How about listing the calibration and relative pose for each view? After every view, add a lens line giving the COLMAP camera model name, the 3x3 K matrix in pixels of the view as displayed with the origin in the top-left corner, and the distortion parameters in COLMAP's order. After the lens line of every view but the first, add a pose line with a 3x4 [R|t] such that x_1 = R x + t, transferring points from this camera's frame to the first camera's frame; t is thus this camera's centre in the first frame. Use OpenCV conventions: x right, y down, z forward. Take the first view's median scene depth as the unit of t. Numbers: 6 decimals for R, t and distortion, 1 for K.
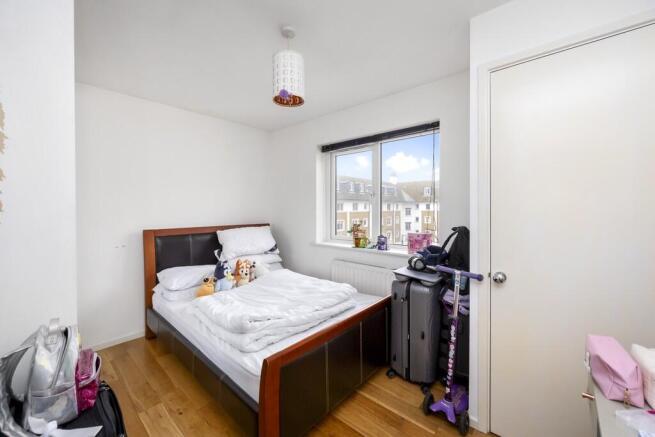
lens RADIAL K [[264.2, 0, 328.6], [0, 264.2, 211.4], [0, 0, 1]] dist [0.000217, -0.000007]
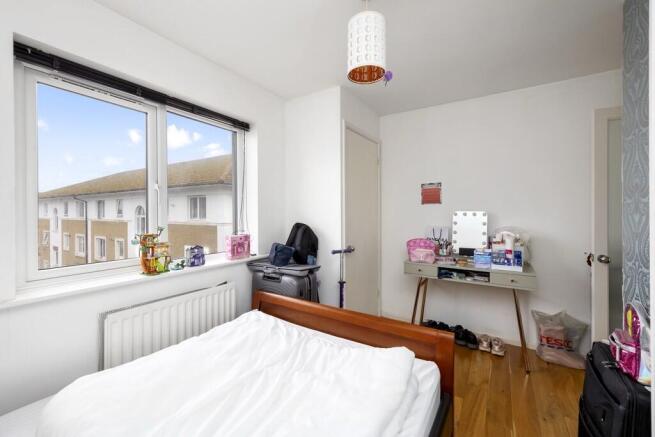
lens RADIAL K [[264.2, 0, 328.6], [0, 264.2, 211.4], [0, 0, 1]] dist [0.000217, -0.000007]
pose [[-0.169358, 0.005052, 0.985542, -0.564596], [0.012907, 0.999912, -0.002908, 0.004700], [-0.985470, 0.012228, -0.169409, 0.767275]]
